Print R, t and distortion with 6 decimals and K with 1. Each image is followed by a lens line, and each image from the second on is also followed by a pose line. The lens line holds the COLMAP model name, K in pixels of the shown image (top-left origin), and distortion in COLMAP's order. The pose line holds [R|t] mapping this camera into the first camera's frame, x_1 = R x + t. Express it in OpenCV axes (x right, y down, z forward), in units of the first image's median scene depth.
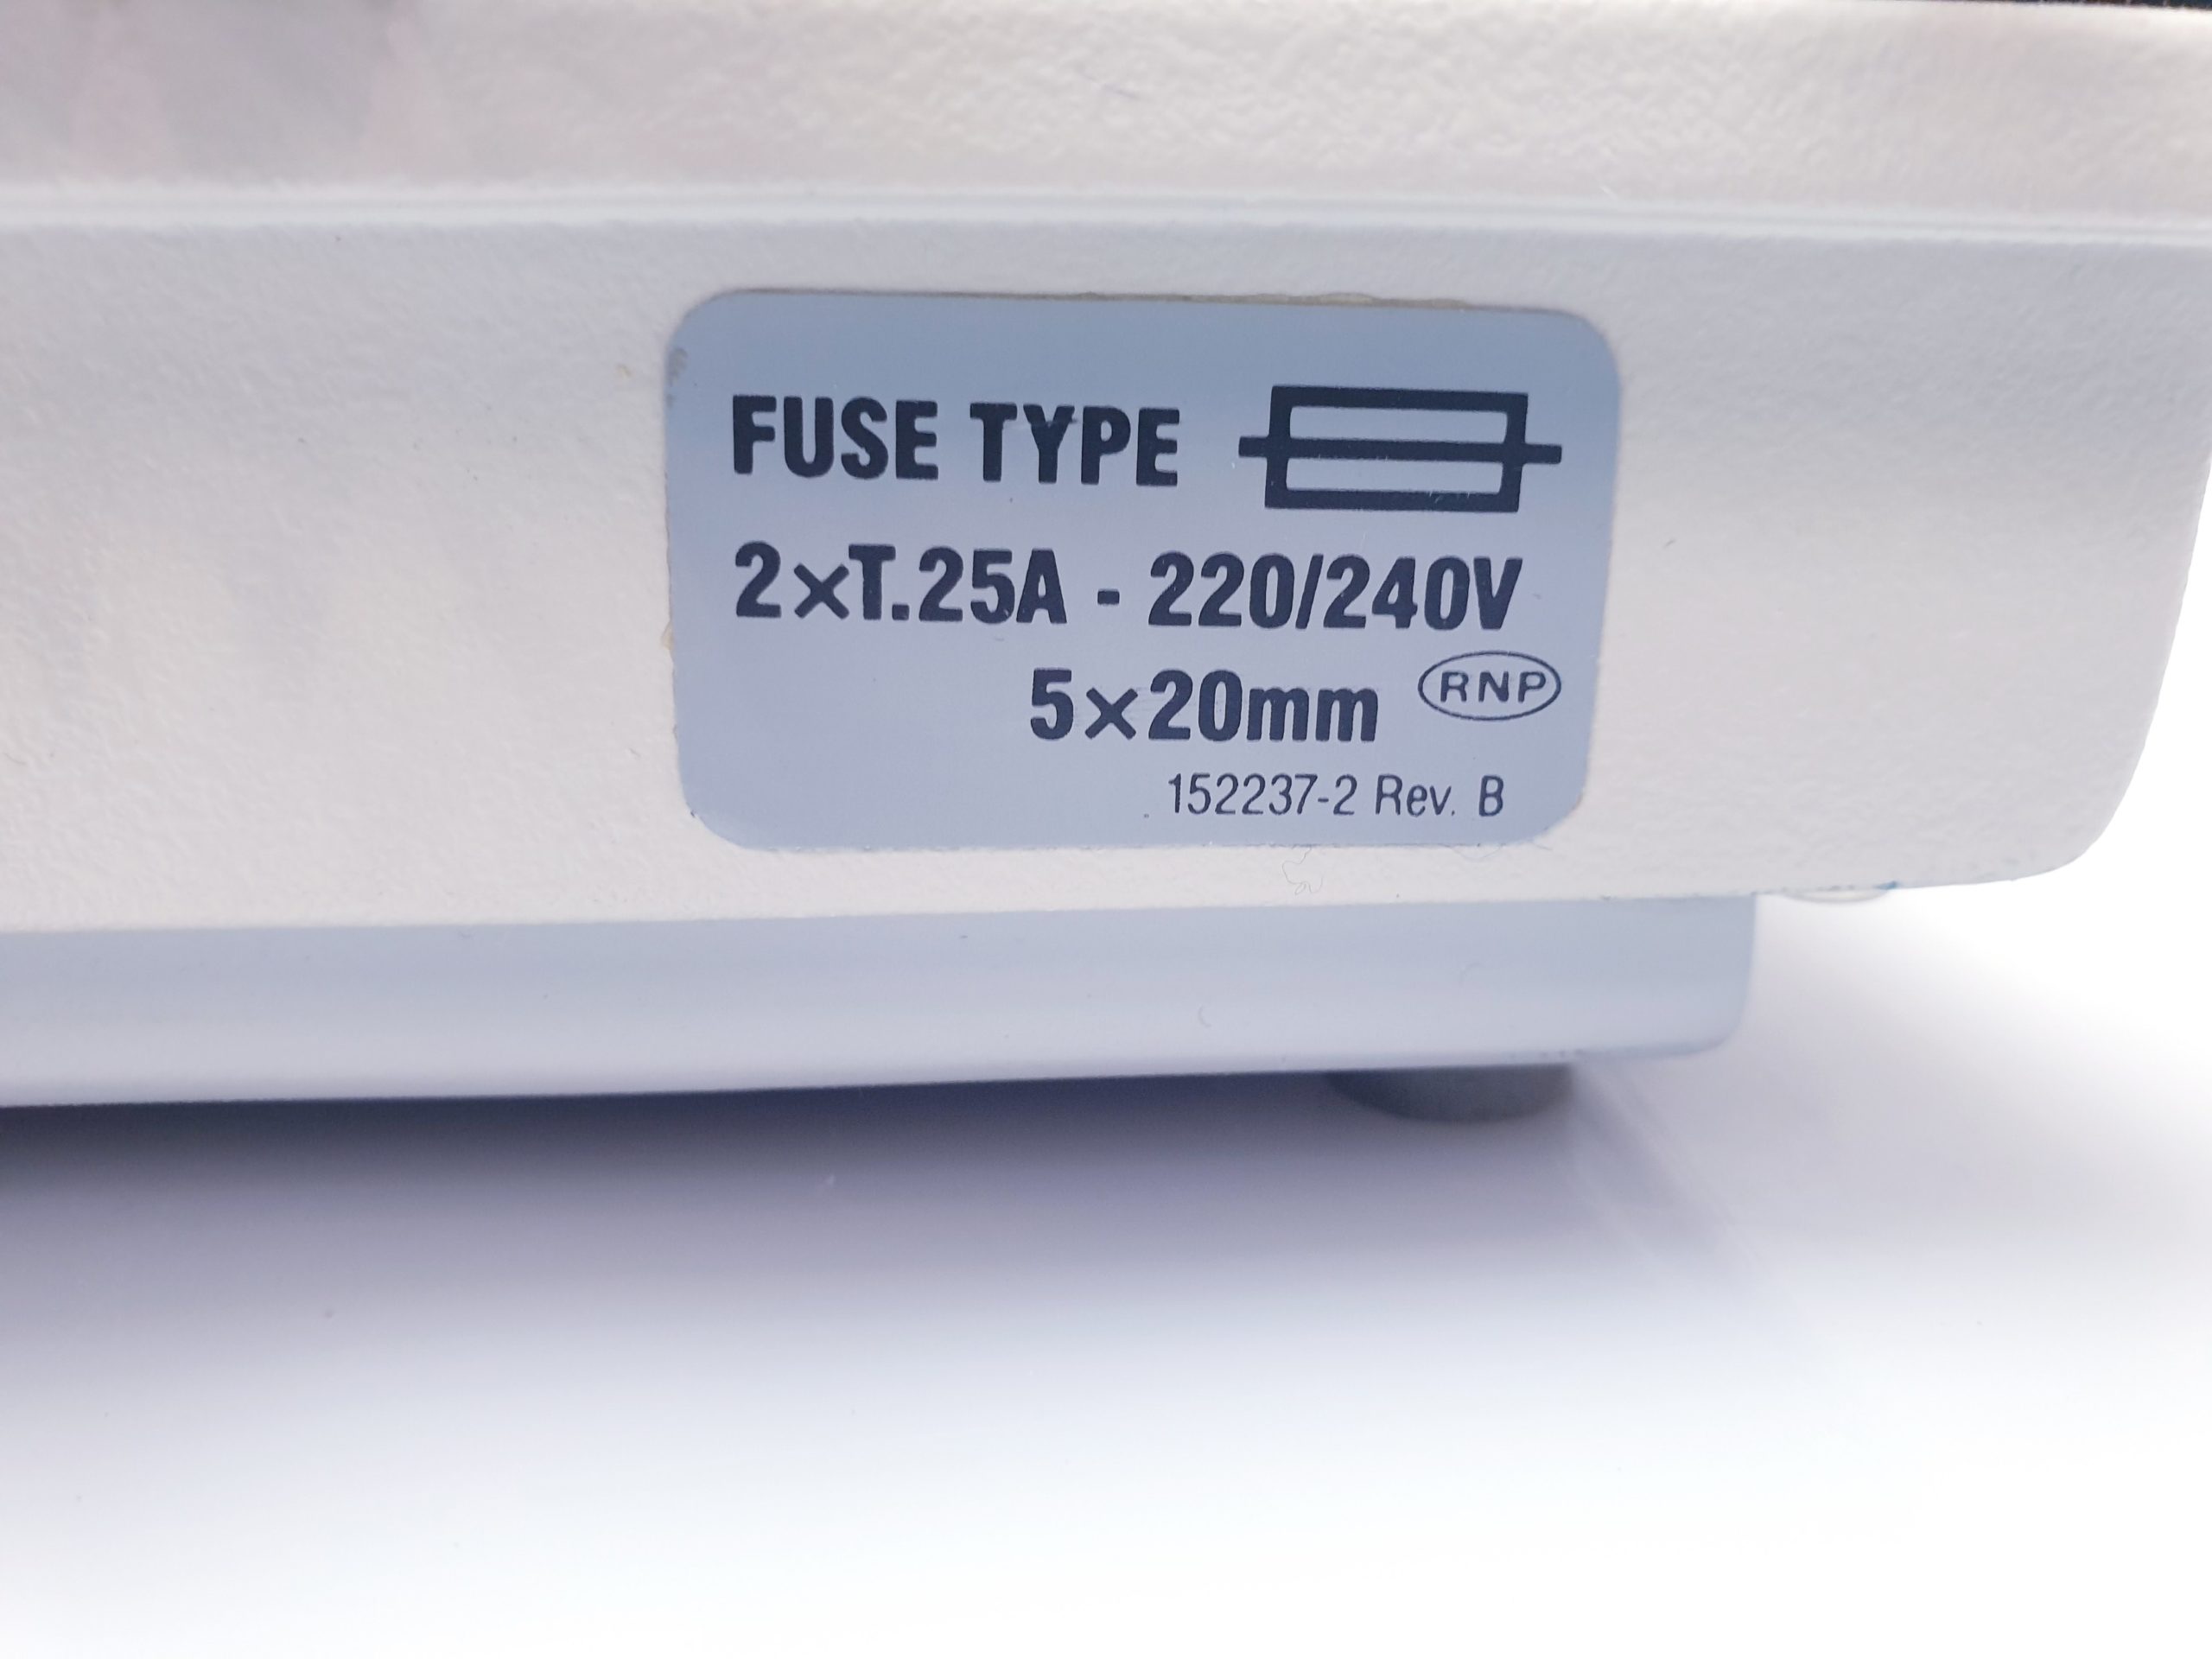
lens RADIAL K [[1683.1, 0, 1108.9], [0, 1683.1, 828.2], [0, 0, 1]] dist [0.013538, -0.000432]
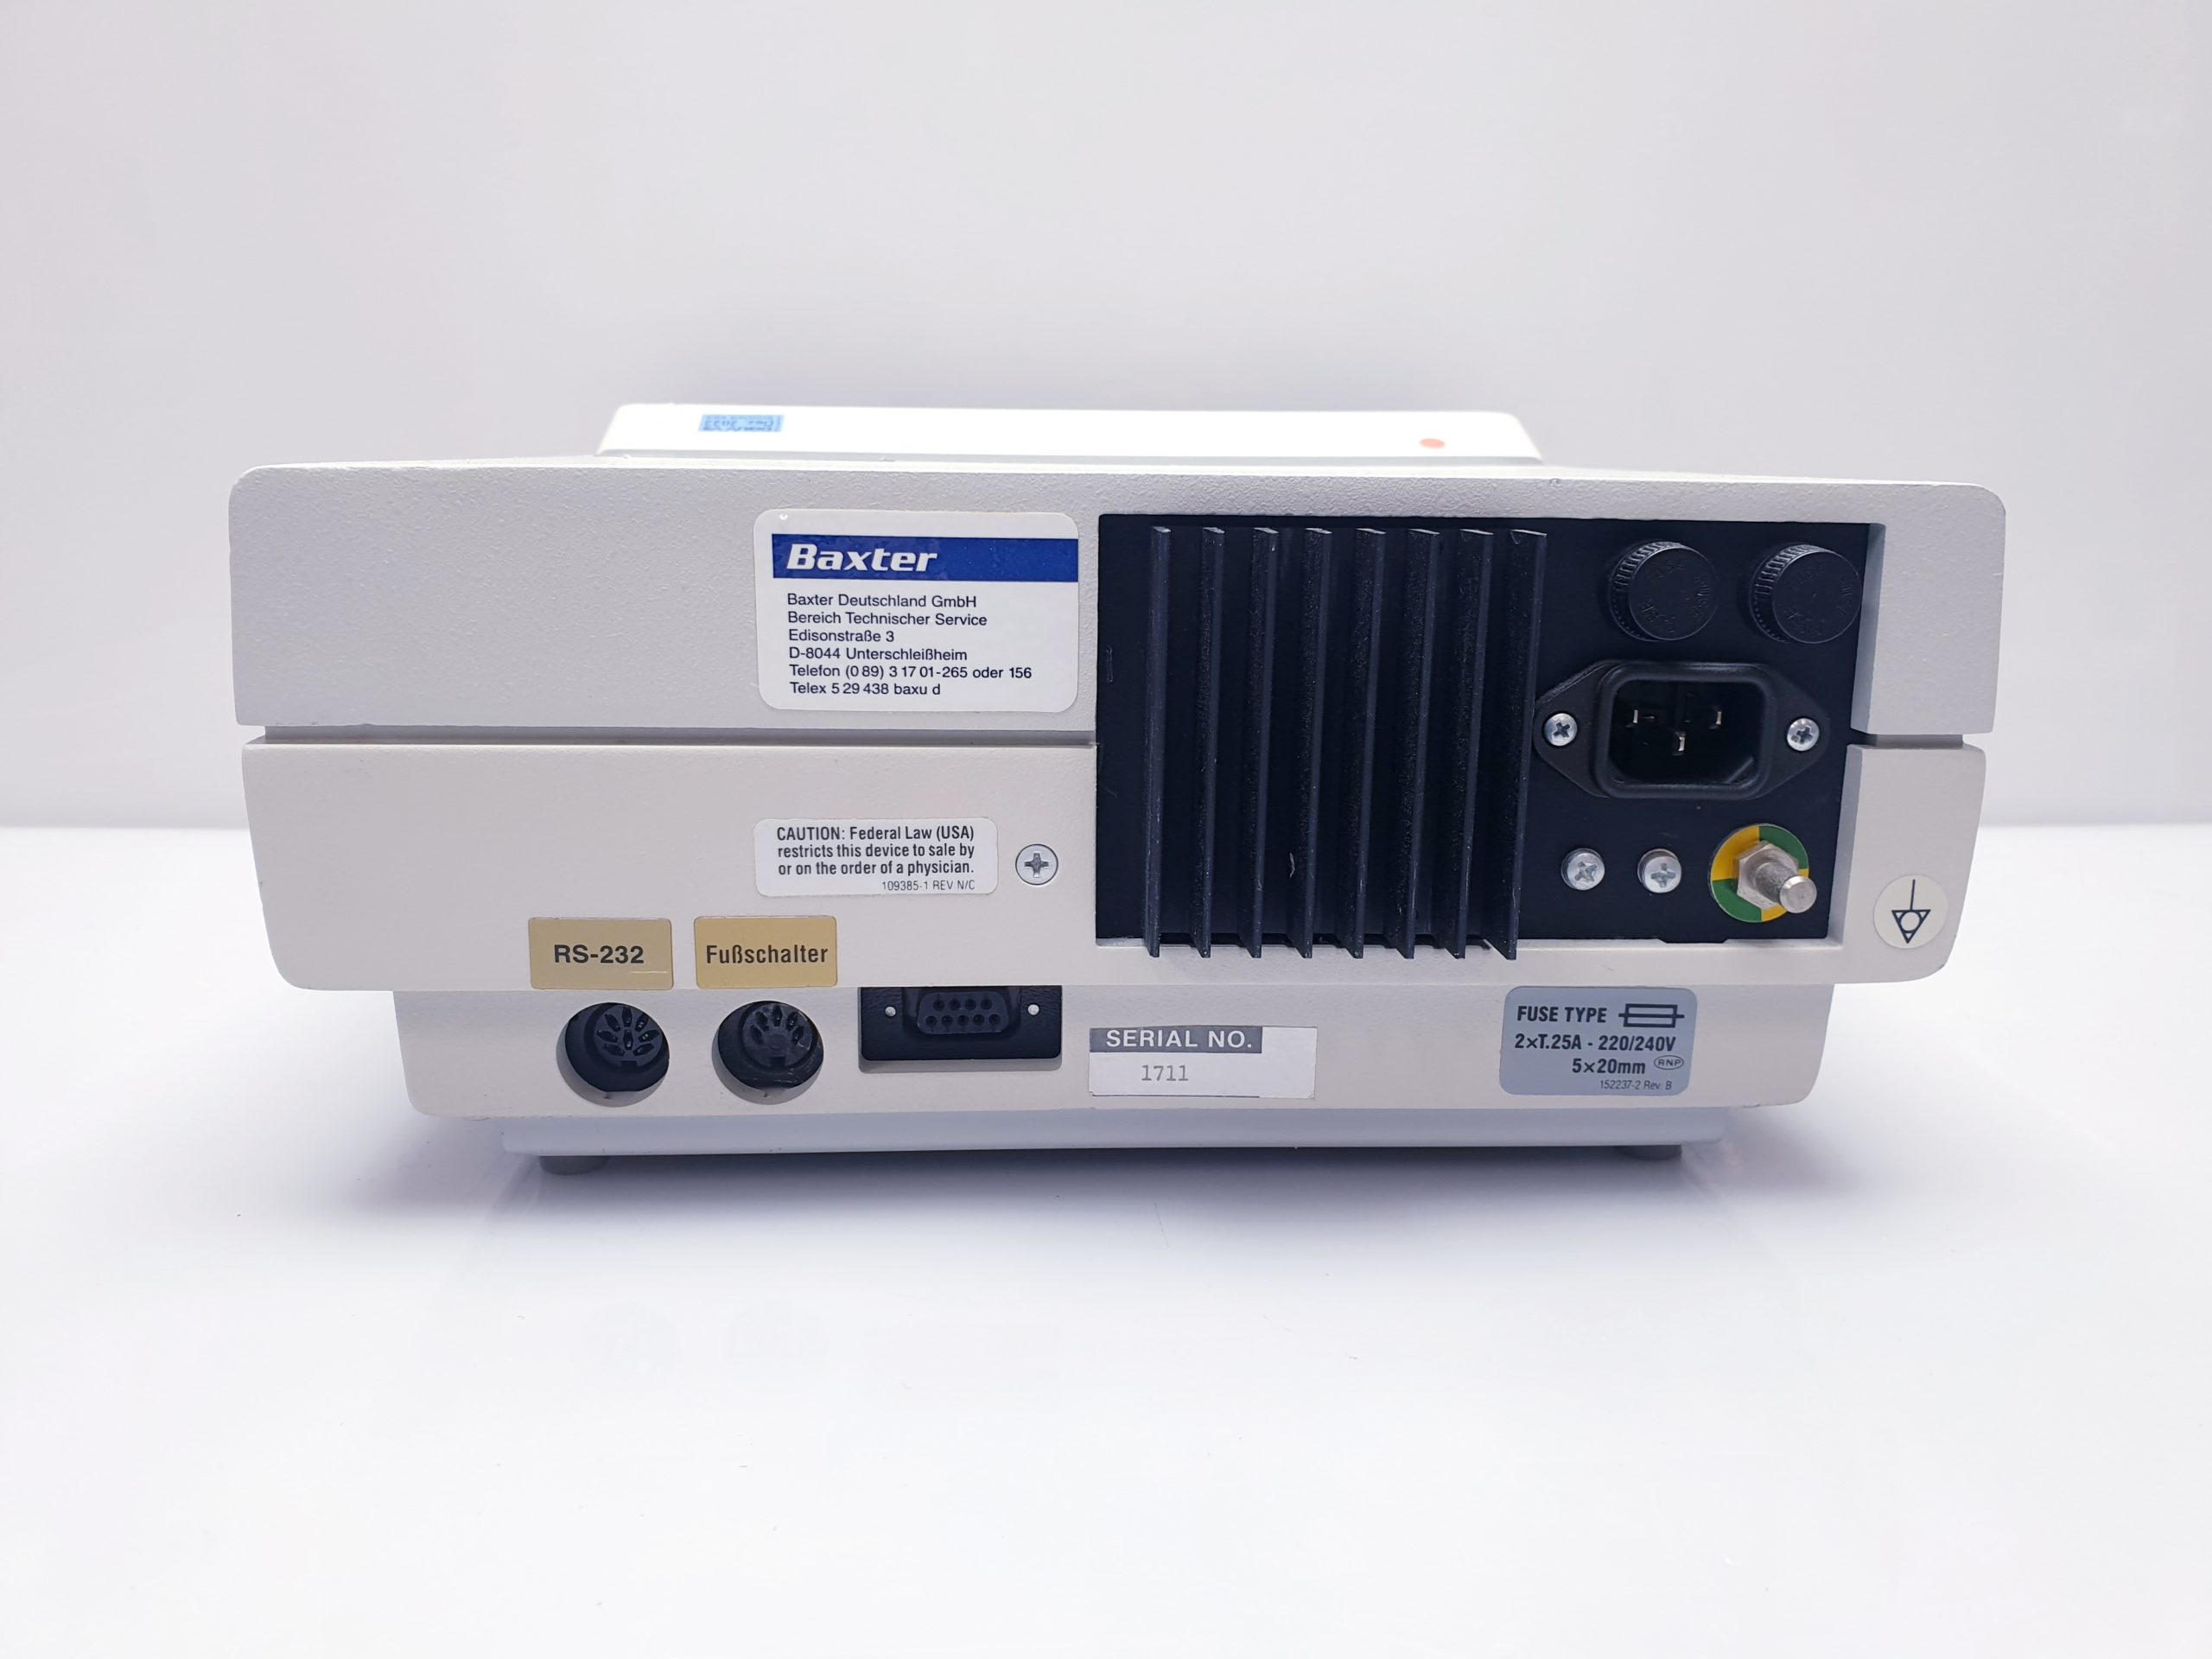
lens RADIAL K [[1683.1, 0, 1103.5], [0, 1683.1, 833.3], [0, 0, 1]] dist [0.013538, -0.000432]
pose [[0.999772, 0.011950, -0.017722, -1.325621], [-0.012813, 0.998695, -0.049428, -0.487138], [0.017108, 0.049644, 0.998620, -3.909187]]
